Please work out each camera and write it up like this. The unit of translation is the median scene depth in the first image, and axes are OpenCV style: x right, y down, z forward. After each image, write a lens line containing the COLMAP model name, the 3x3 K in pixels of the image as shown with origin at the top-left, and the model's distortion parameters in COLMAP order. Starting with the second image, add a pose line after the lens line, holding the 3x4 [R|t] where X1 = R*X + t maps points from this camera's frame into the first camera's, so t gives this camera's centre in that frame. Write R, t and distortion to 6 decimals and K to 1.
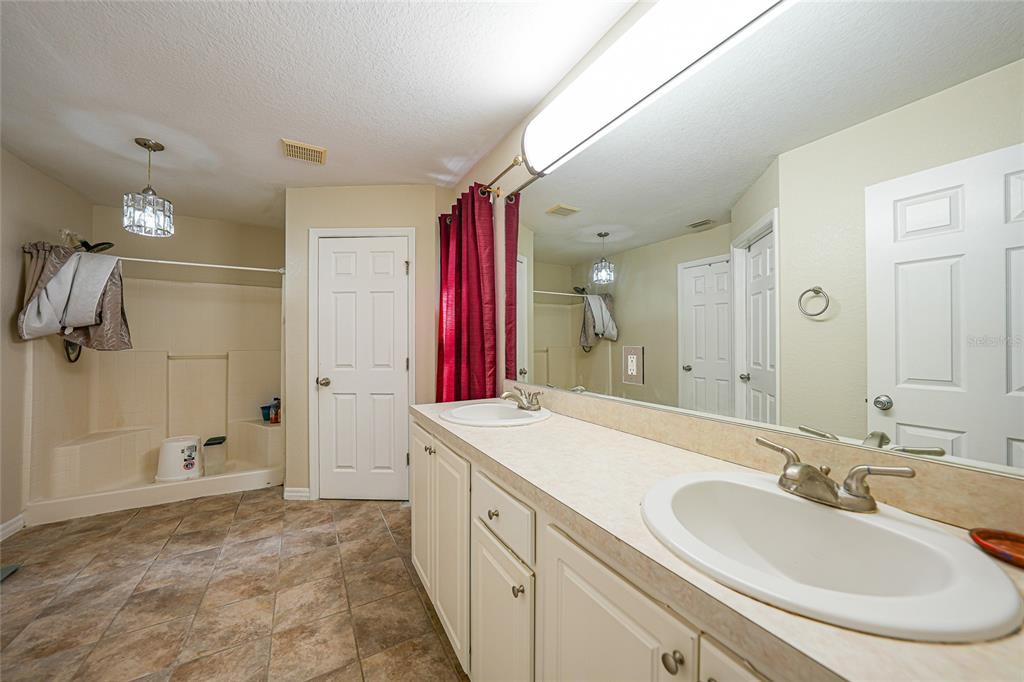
lens RADIAL K [[361.8, 0, 512.8], [0, 361.8, 340.1], [0, 0, 1]] dist [-0.024965, 0.006918]
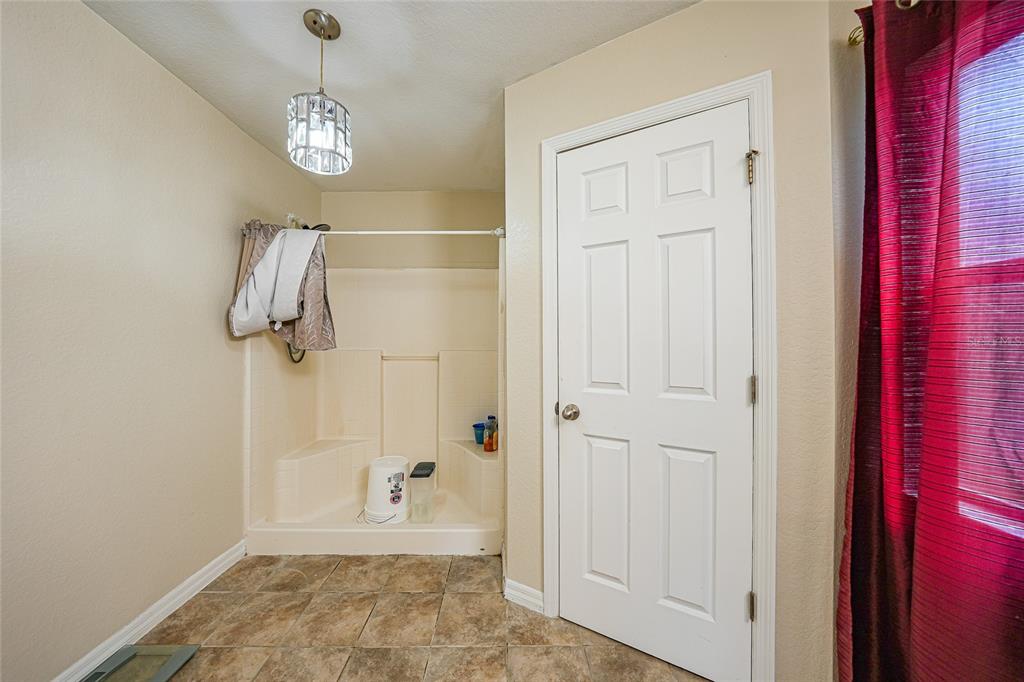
lens RADIAL K [[361.8, 0, 512.8], [0, 361.8, 340.1], [0, 0, 1]] dist [-0.024965, 0.006918]
pose [[0.873889, -0.001257, -0.486123, -0.341479], [0.004077, 0.999980, 0.004744, 0.004054], [0.486108, -0.006128, 0.873877, 0.491682]]
